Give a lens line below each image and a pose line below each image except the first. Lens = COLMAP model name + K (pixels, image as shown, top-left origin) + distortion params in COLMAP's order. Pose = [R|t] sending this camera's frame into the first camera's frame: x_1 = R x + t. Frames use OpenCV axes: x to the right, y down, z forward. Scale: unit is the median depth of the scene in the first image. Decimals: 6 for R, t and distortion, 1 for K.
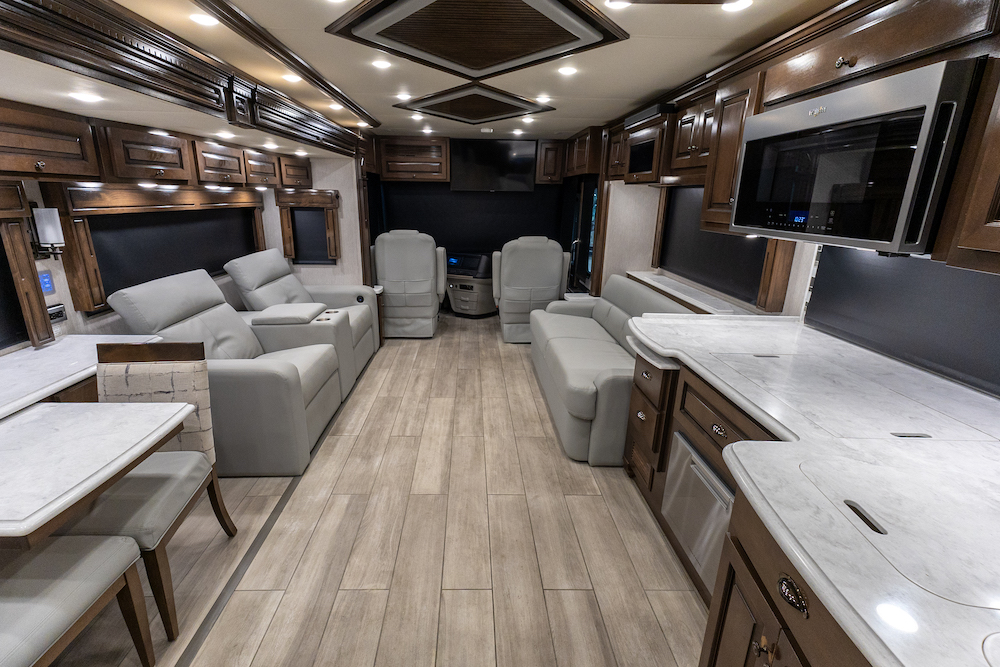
lens RADIAL K [[471.4, 0, 474.1], [0, 471.4, 334.1], [0, 0, 1]] dist [0.022050, -0.002369]
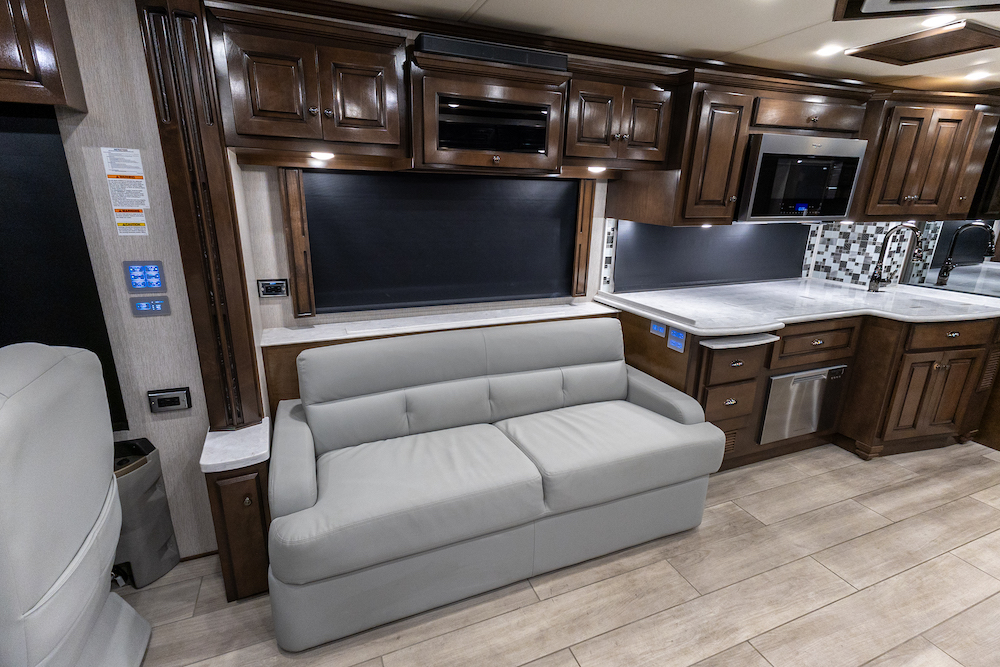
lens RADIAL K [[471.4, 0, 495.2], [0, 471.4, 332.4], [0, 0, 1]] dist [0.022050, -0.002369]
pose [[-0.376302, -0.280975, 0.882865, -0.315986], [0.243302, 0.889494, 0.386787, -0.469244], [-0.893980, 0.360352, -0.266357, 1.576470]]
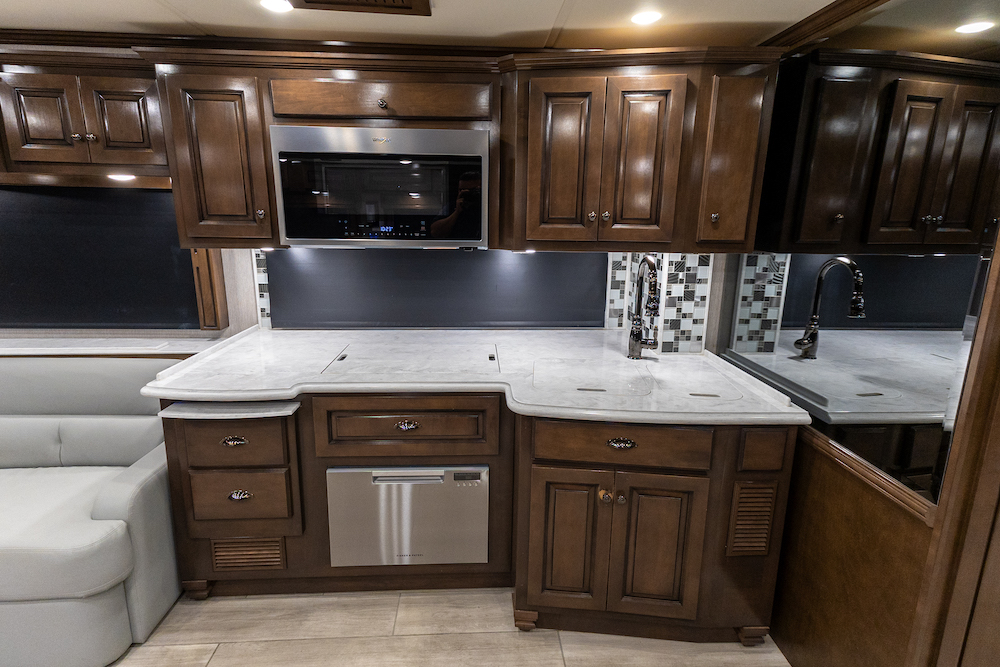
lens RADIAL K [[471.4, 0, 507.7], [0, 471.4, 311.6], [0, 0, 1]] dist [0.022050, -0.002369]
pose [[-0.050561, -0.217482, 0.974754, -0.309585], [0.270352, 0.936582, 0.222988, -0.140802], [-0.961433, 0.274801, 0.011443, 0.466035]]
